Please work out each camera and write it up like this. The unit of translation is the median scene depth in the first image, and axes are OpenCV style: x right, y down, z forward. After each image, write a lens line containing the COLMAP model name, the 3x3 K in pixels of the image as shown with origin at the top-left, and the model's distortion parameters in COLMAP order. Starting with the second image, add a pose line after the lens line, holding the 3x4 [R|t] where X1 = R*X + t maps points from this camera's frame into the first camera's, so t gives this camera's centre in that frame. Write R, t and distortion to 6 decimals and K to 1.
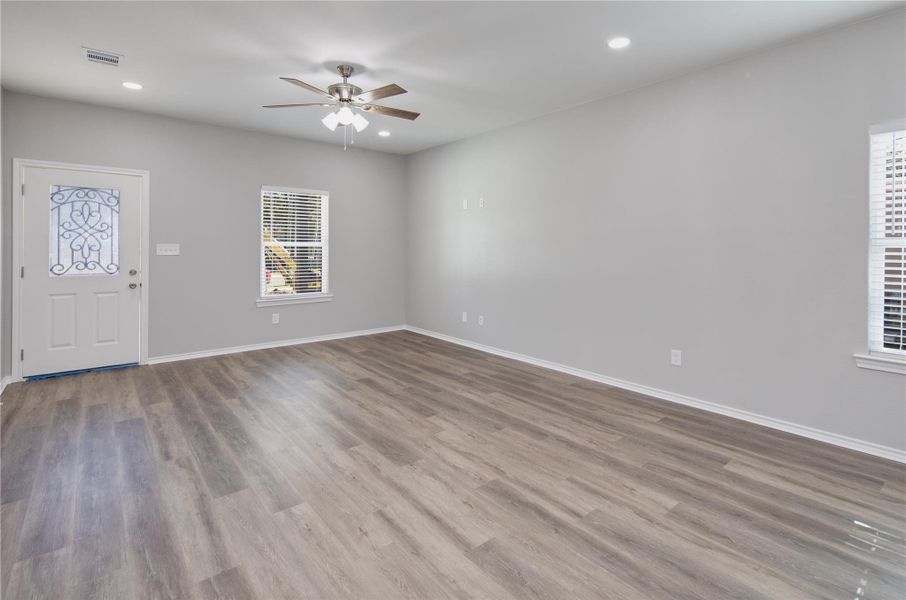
lens RADIAL K [[437.4, 0, 454.5], [0, 437.4, 248.3], [0, 0, 1]] dist [-0.000497, -0.001021]
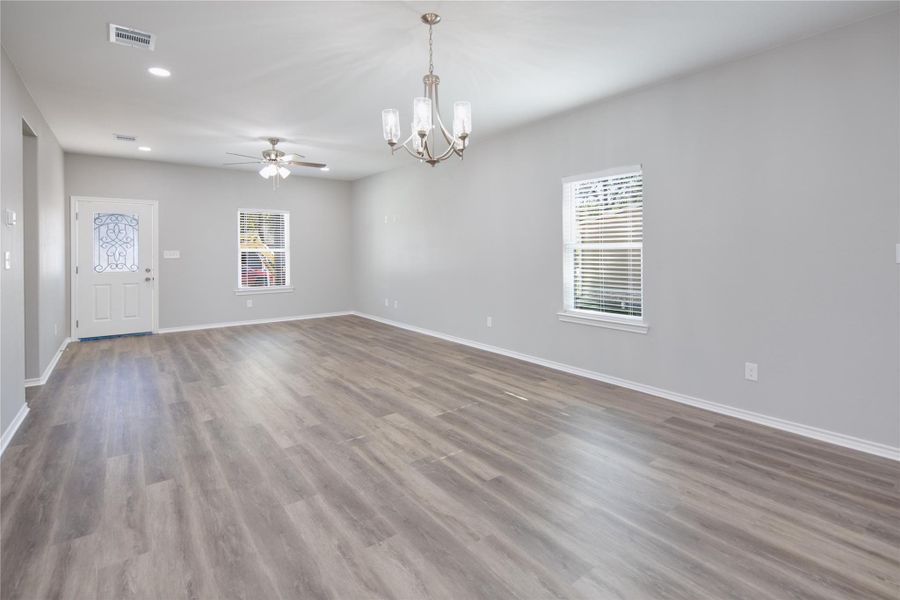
lens RADIAL K [[430.3, 0, 448.6], [0, 430.3, 253.2], [0, 0, 1]] dist [0.001519, 0.000324]
pose [[0.999033, -0.009097, -0.043020, 0.382838], [0.009205, 0.999955, 0.002328, 0.003226], [0.042997, -0.002722, 0.999071, -0.457572]]
